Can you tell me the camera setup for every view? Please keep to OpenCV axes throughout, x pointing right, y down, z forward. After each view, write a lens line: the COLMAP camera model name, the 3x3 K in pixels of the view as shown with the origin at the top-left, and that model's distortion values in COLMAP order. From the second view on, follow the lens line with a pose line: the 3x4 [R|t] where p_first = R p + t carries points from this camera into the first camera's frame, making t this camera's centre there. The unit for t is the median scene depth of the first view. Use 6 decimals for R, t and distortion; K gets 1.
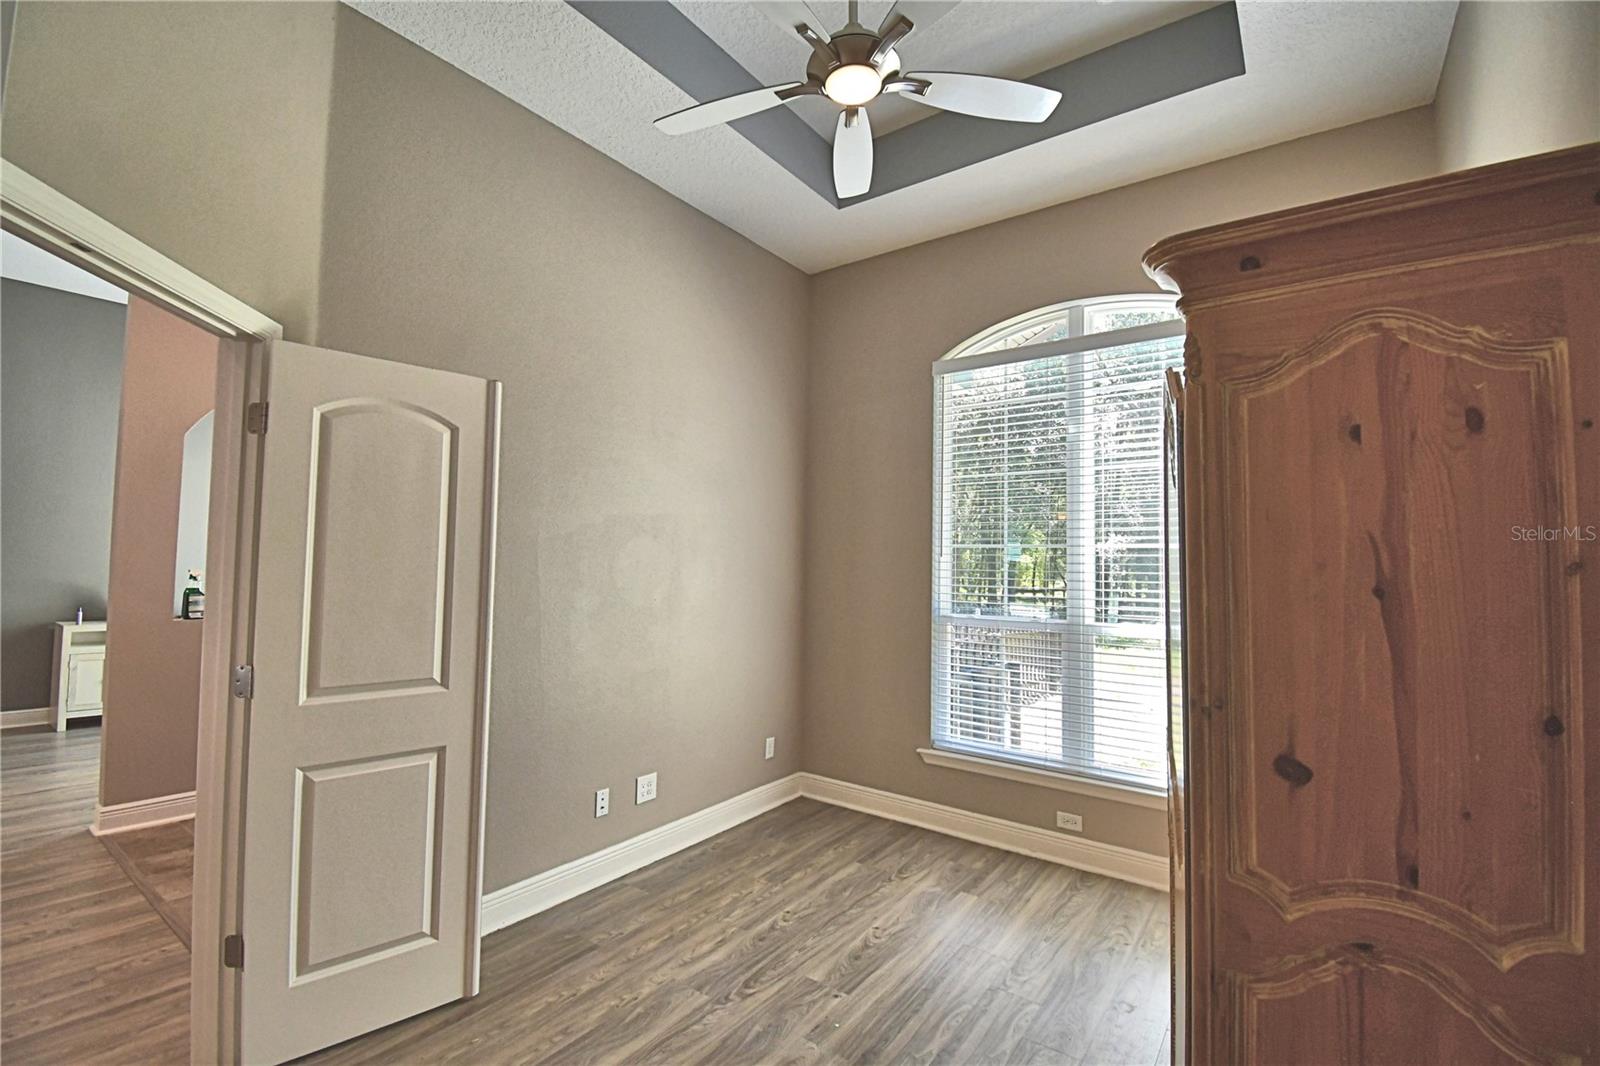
lens RADIAL K [[700.5, 0, 796.6], [0, 700.5, 534.8], [0, 0, 1]] dist [0.001898, -0.013449]
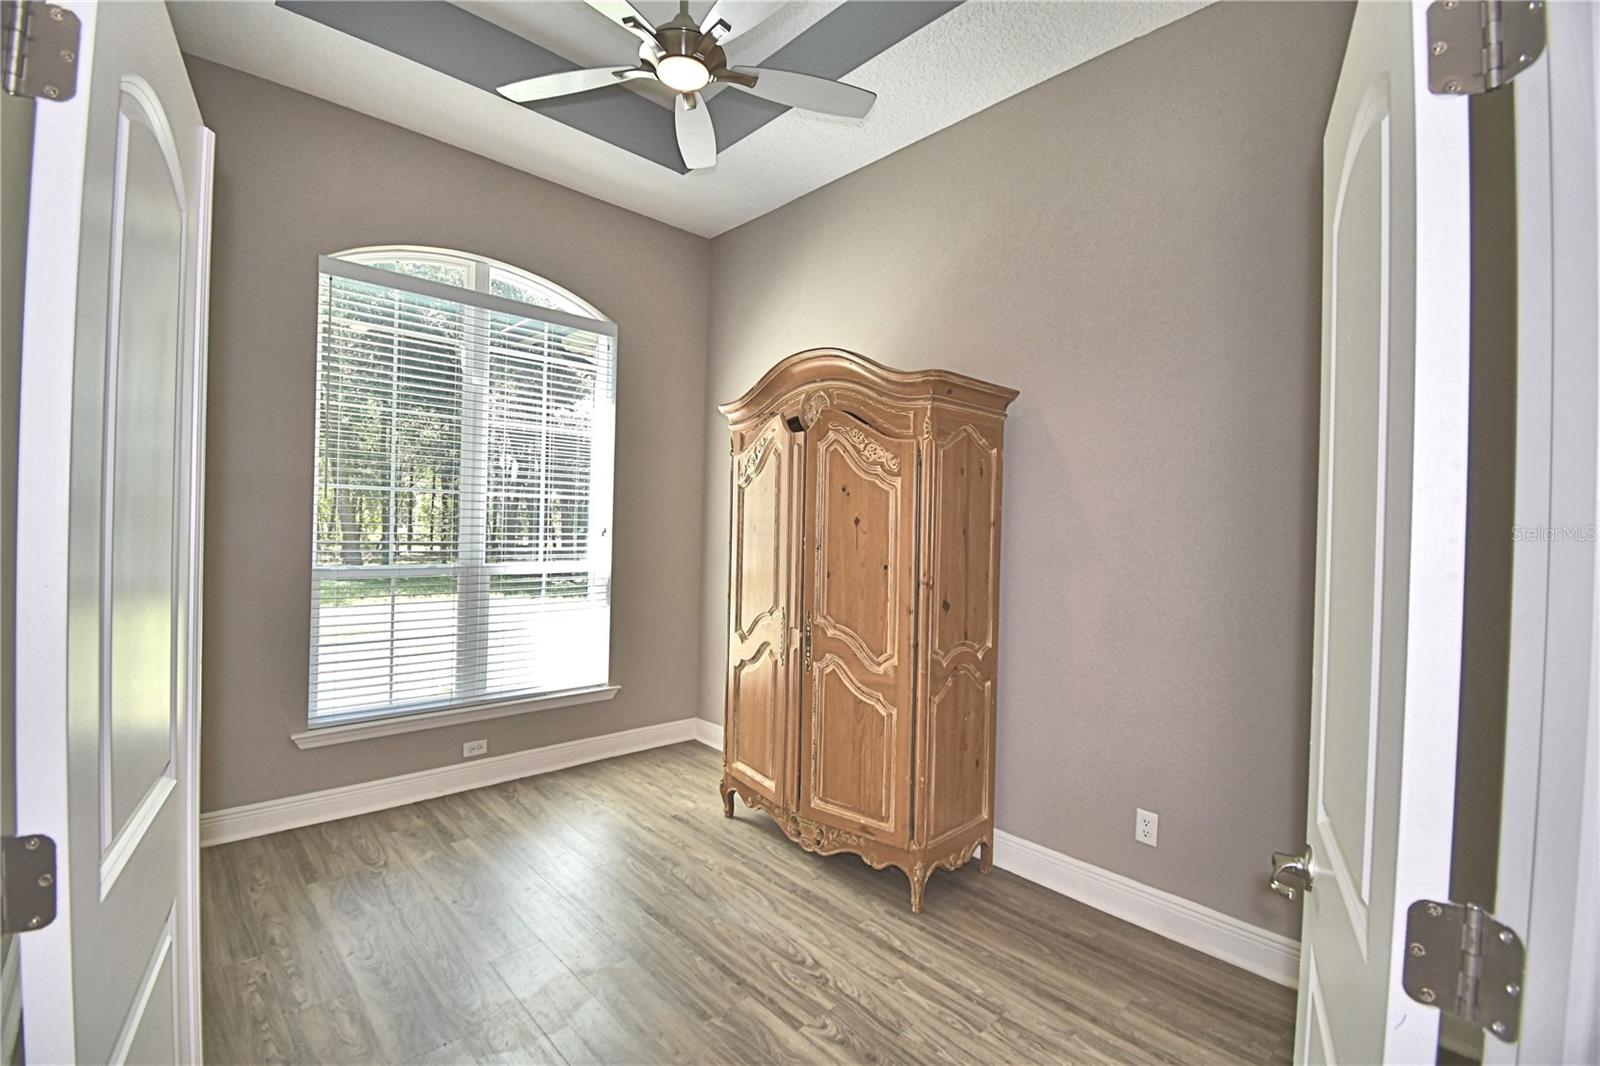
lens RADIAL K [[700.5, 0, 795.6], [0, 700.5, 539.7], [0, 0, 1]] dist [0.001898, -0.013449]
pose [[0.194775, -0.036402, 0.980172, -0.583333], [-0.062103, 0.996848, 0.049362, 0.004945], [-0.978880, -0.070486, 0.191900, 0.344630]]
